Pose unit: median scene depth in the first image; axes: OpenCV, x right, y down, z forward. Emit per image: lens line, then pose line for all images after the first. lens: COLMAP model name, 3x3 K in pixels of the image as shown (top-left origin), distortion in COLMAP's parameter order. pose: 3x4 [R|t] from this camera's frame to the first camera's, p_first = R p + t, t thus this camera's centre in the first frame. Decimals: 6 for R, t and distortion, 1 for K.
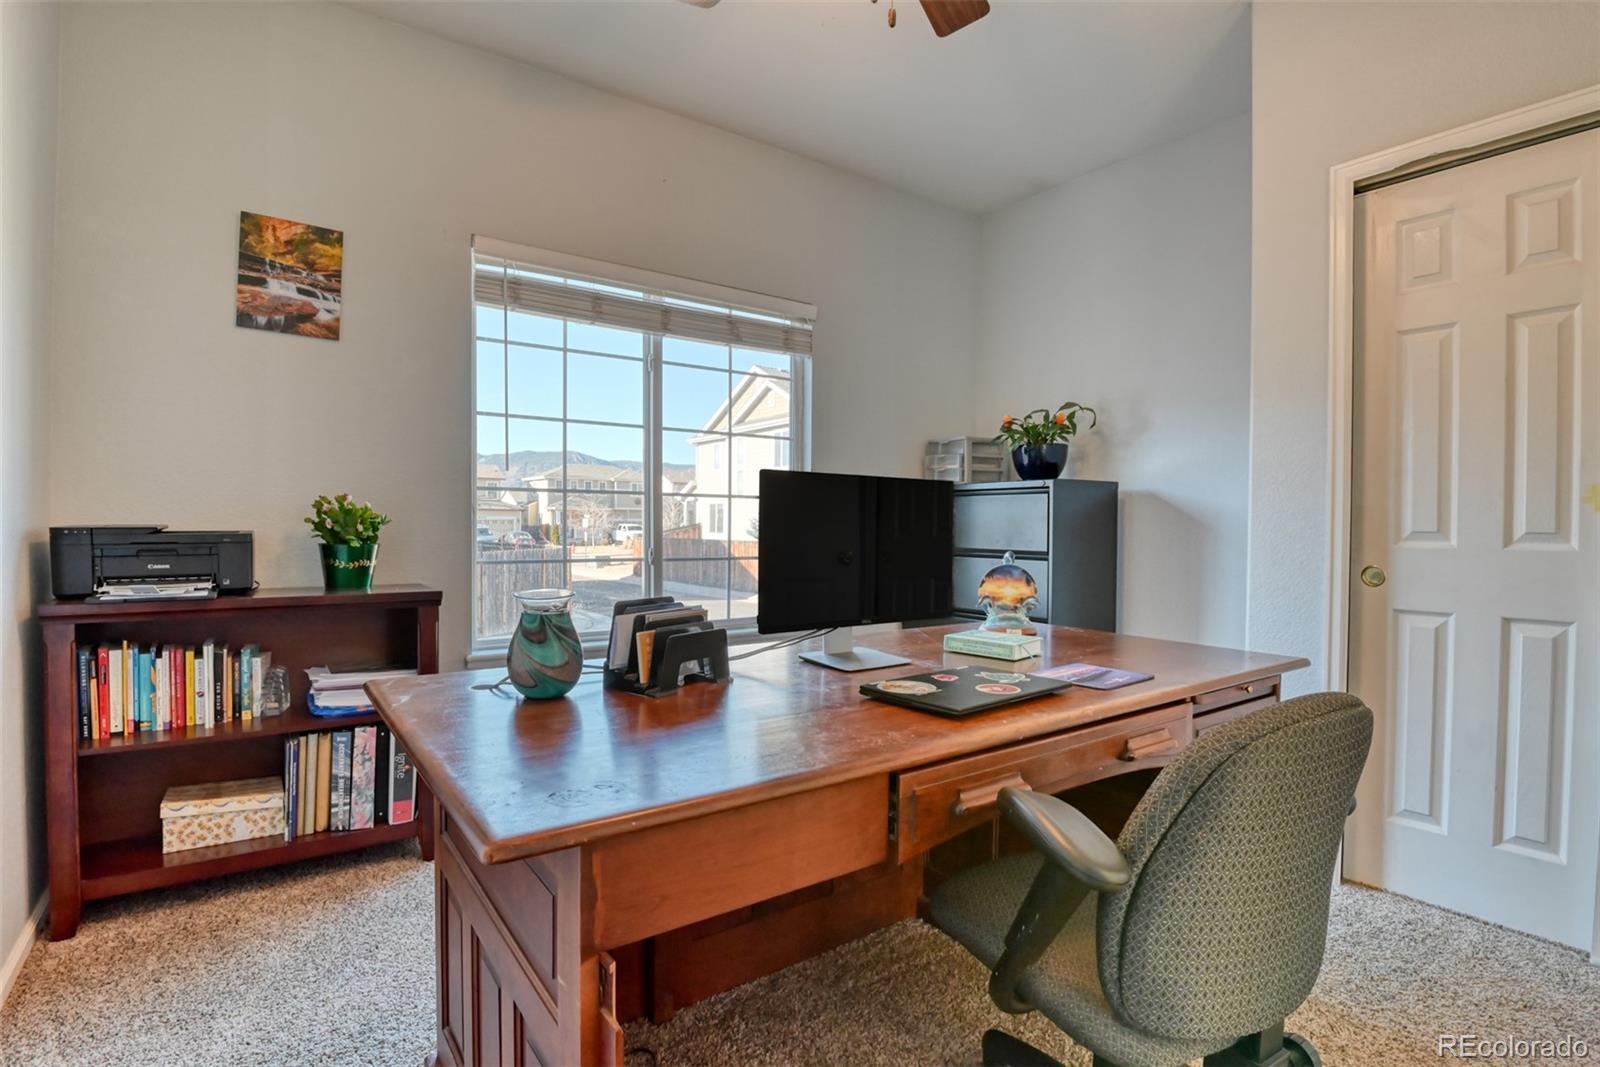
lens RADIAL K [[788.9, 0, 794.7], [0, 788.9, 531.6], [0, 0, 1]] dist [-0.004572, -0.004062]
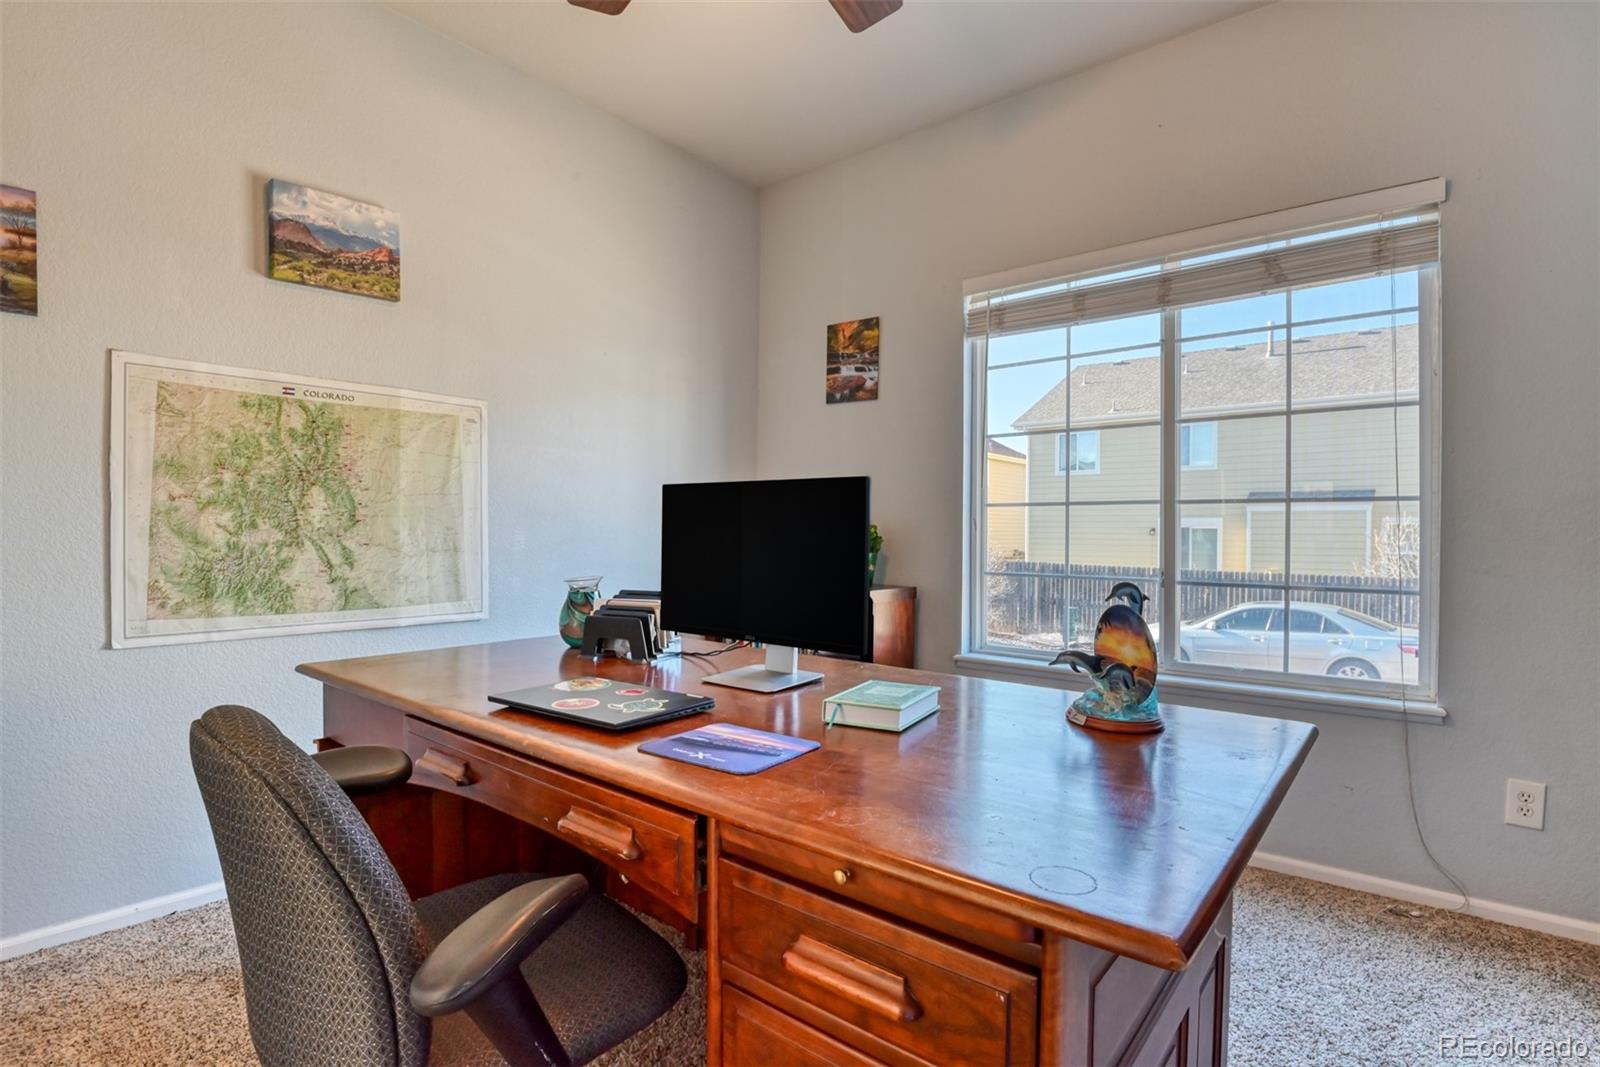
lens RADIAL K [[788.9, 0, 791.0], [0, 788.9, 536.4], [0, 0, 1]] dist [-0.004572, -0.004062]
pose [[0.251440, 0.004765, -0.967861, 0.681079], [-0.012658, 0.999919, 0.001635, -0.011269], [0.967790, 0.011840, 0.251480, 0.532312]]
